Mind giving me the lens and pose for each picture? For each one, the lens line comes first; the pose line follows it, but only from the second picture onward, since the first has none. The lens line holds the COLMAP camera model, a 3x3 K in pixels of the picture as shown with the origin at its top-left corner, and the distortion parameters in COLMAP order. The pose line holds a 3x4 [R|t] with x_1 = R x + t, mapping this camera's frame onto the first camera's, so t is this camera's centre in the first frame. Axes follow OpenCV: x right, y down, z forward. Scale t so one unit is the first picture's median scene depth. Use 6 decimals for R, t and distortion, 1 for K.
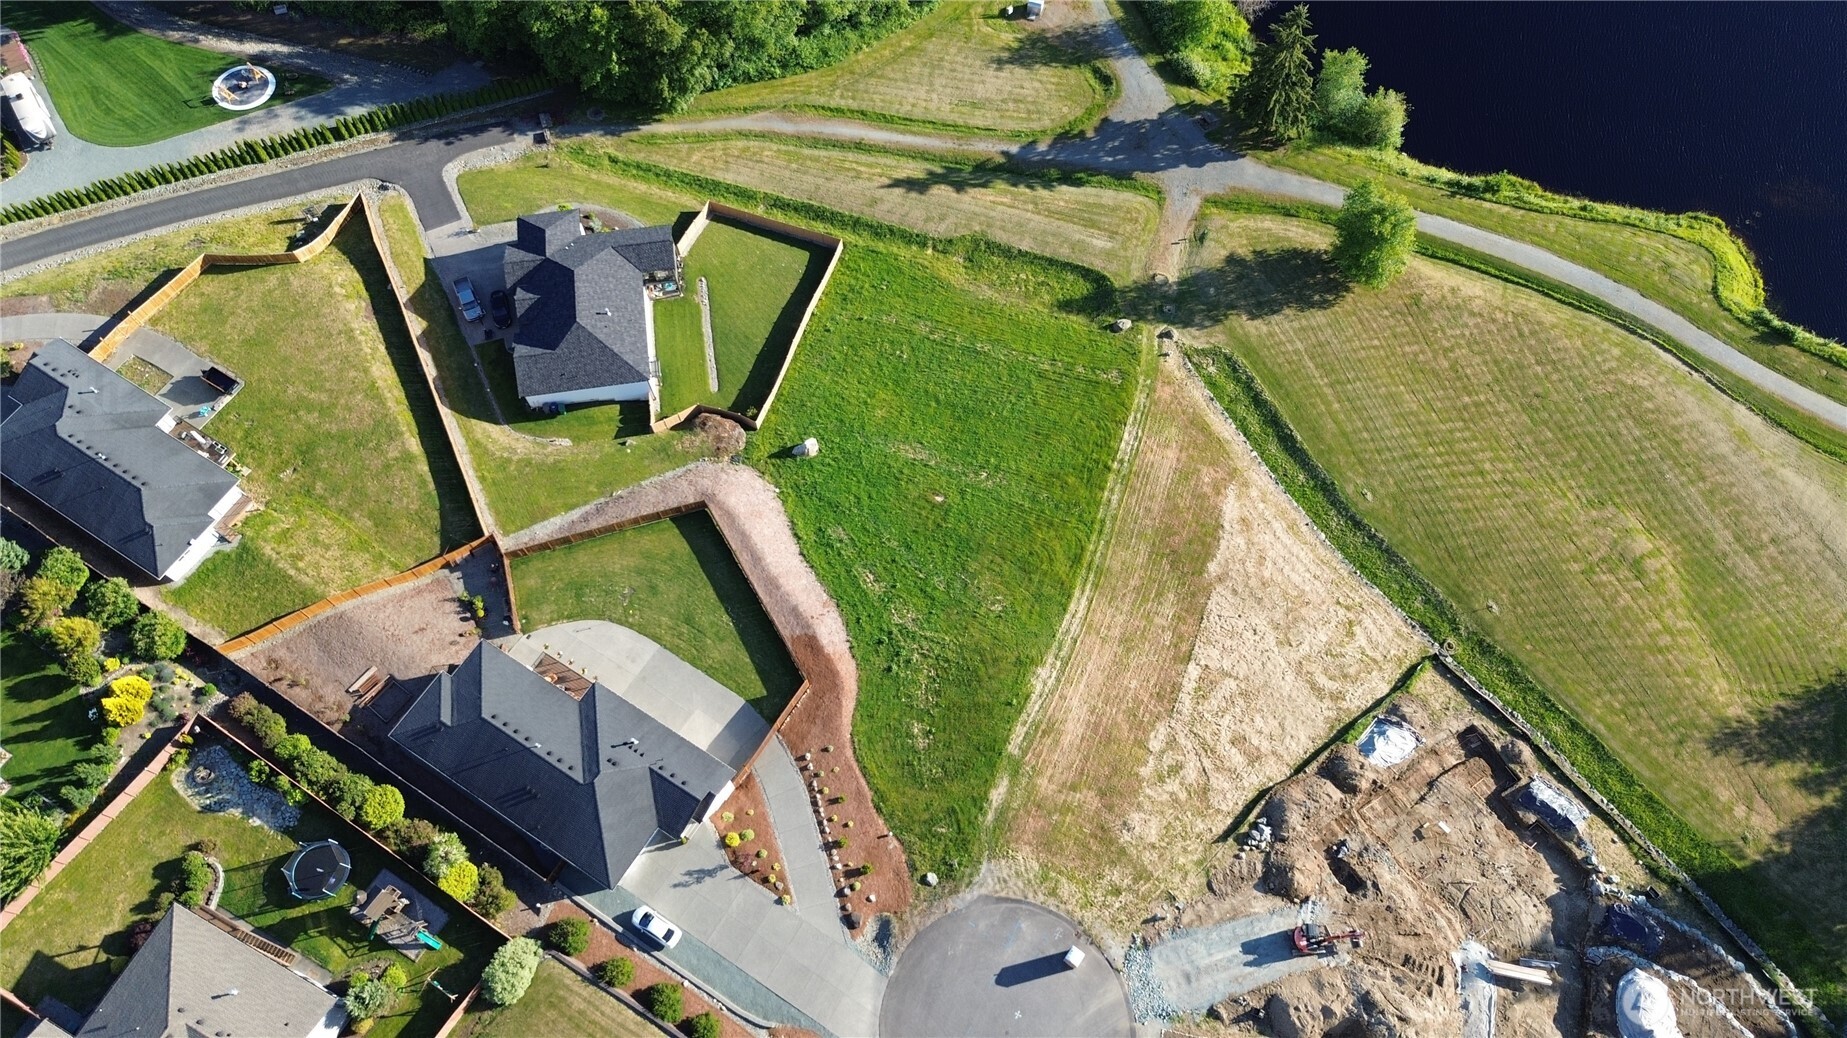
lens RADIAL K [[1286.8, 0, 932.9], [0, 1286.8, 525.7], [0, 0, 1]] dist [0.069839, -0.068108]
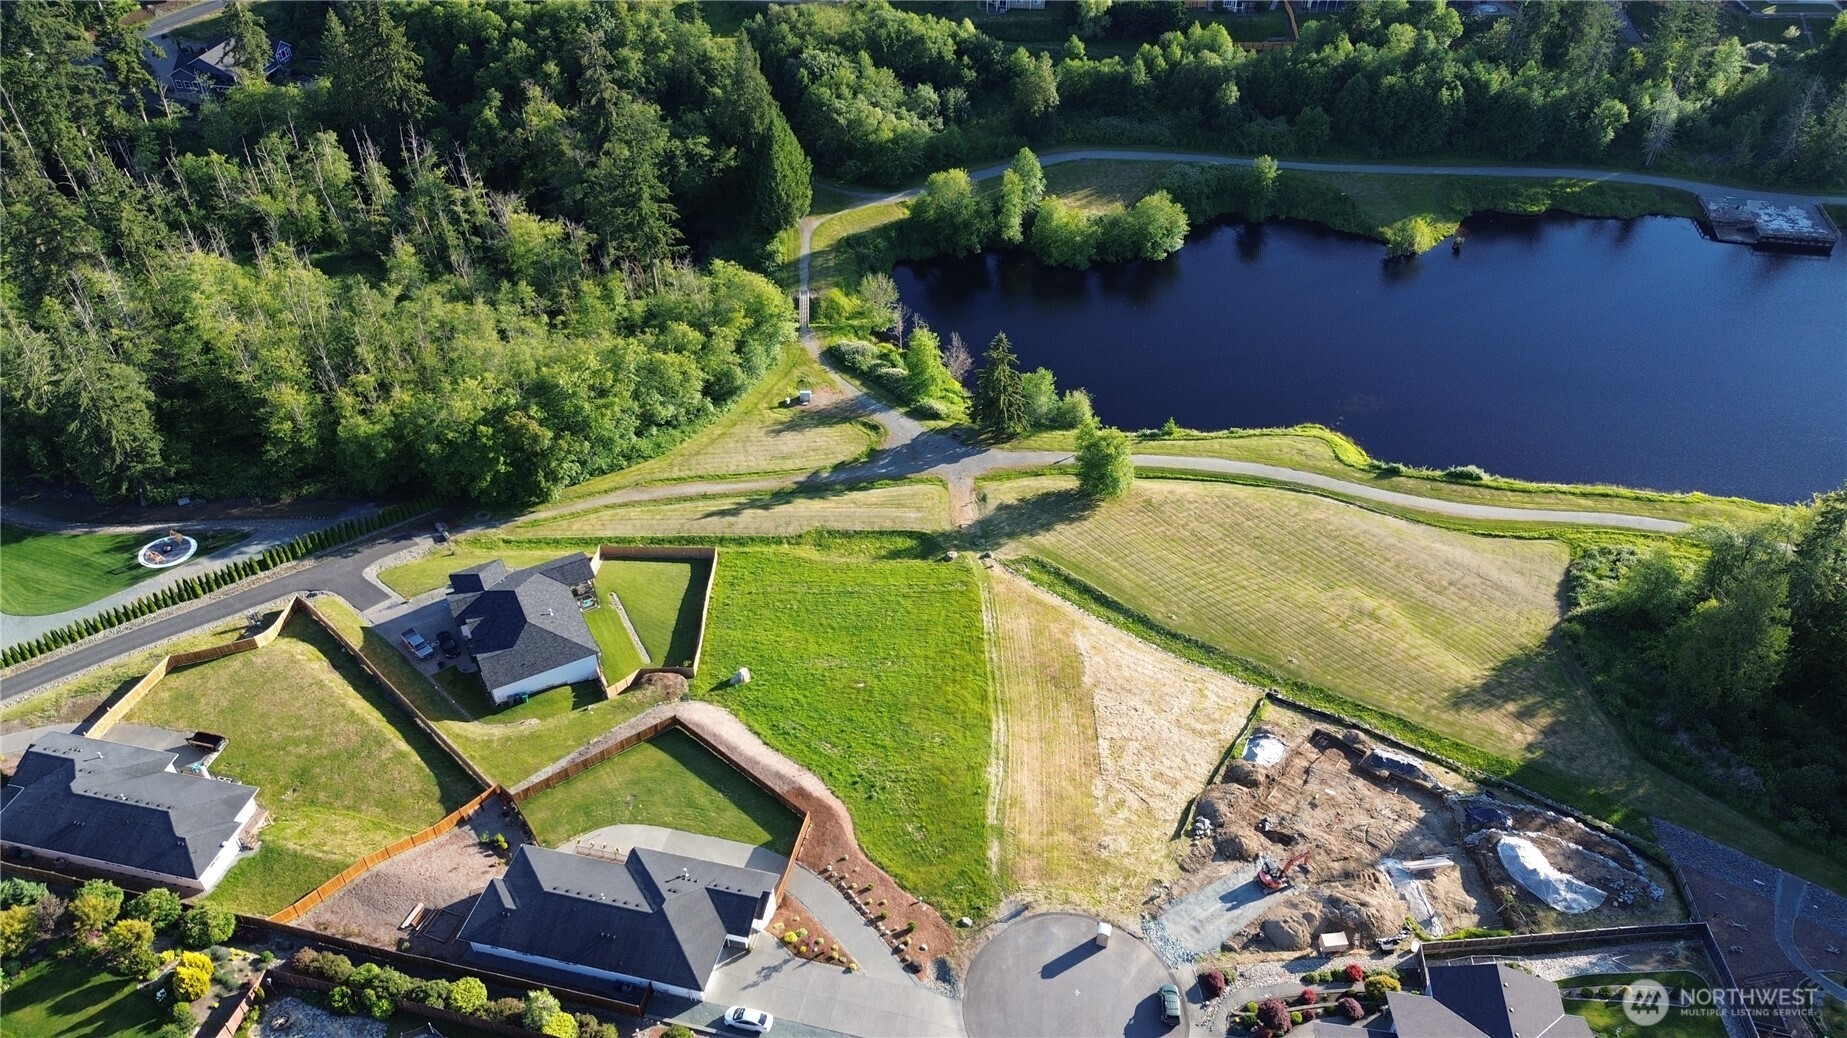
lens RADIAL K [[1293.3, 0, 931.4], [0, 1293.3, 521.3], [0, 0, 1]] dist [0.082597, -0.098487]
pose [[0.943299, -0.201513, 0.263778, -0.233551], [0.296302, 0.869384, -0.395446, 0.363081], [-0.149637, 0.451182, 0.879798, -0.159032]]
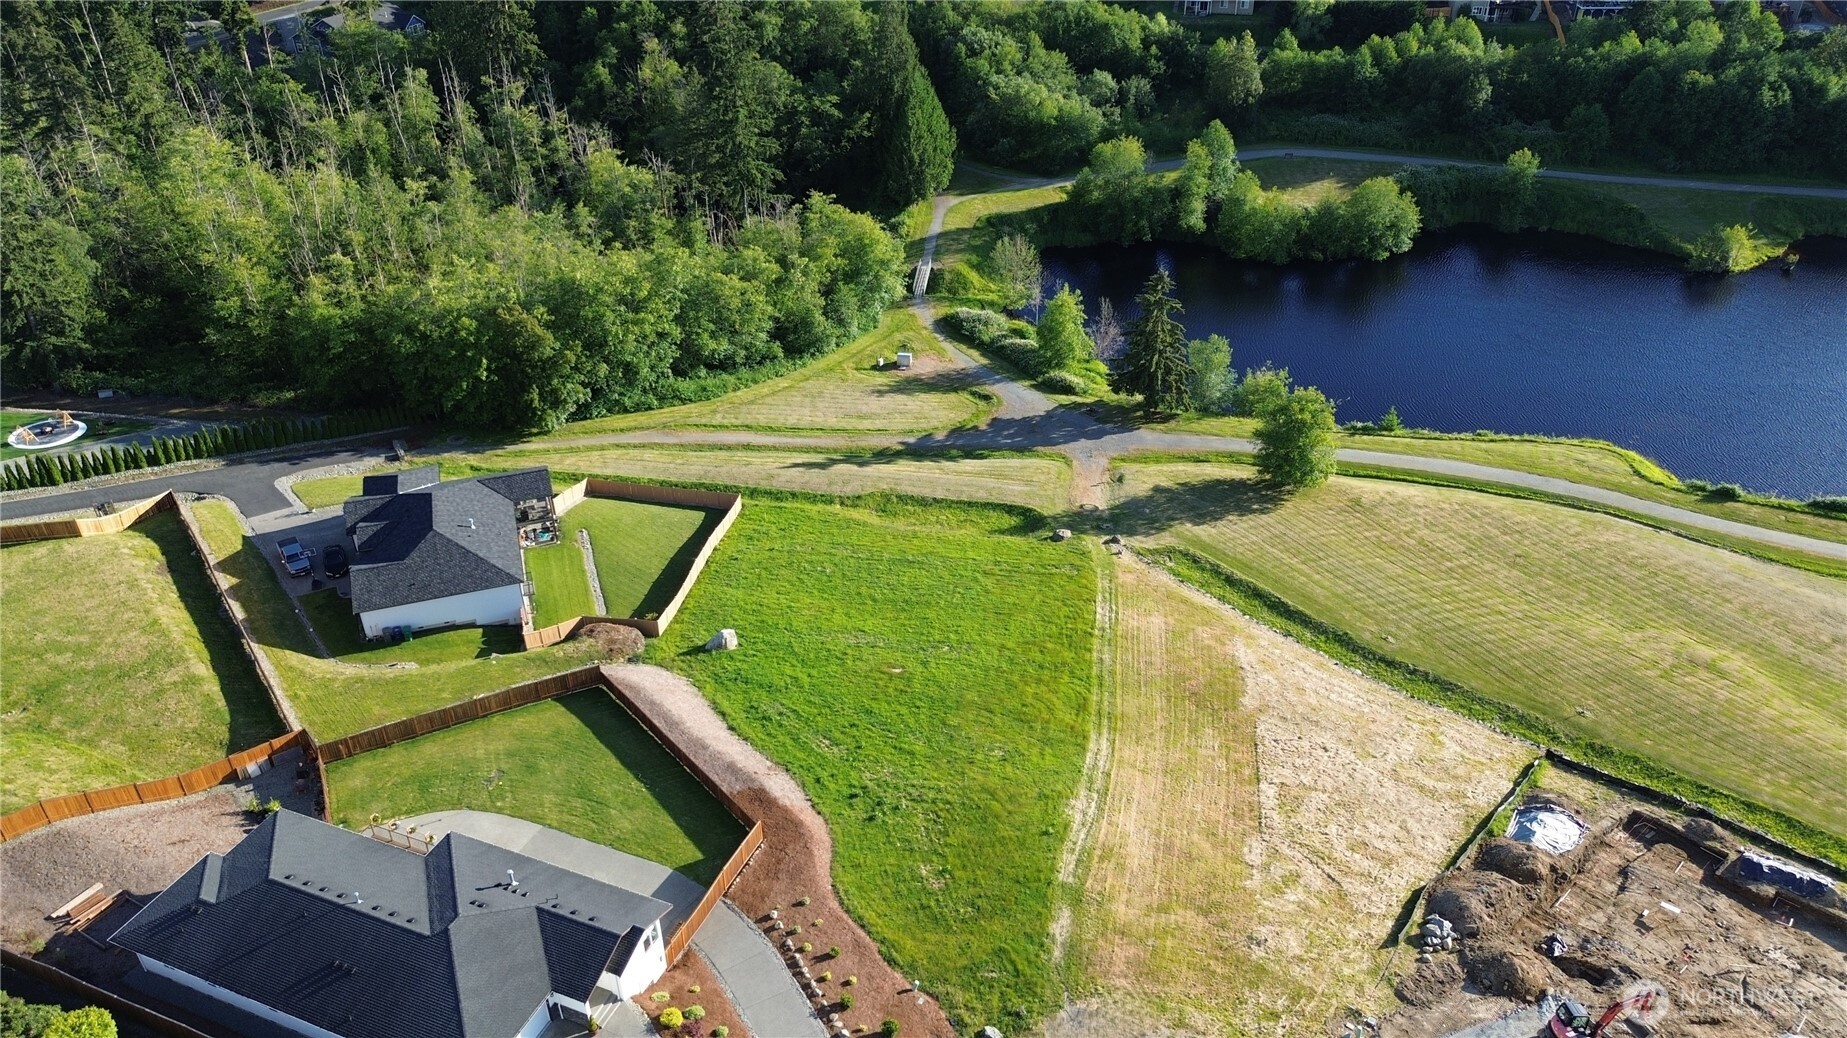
lens RADIAL K [[1301.2, 0, 930.5], [0, 1301.2, 526.4], [0, 0, 1]] dist [0.053744, -0.040677]
pose [[0.984272, -0.089794, 0.152134, -0.093643], [0.158200, 0.831275, -0.532874, 0.354912], [-0.078616, 0.548561, 0.832406, 0.289165]]
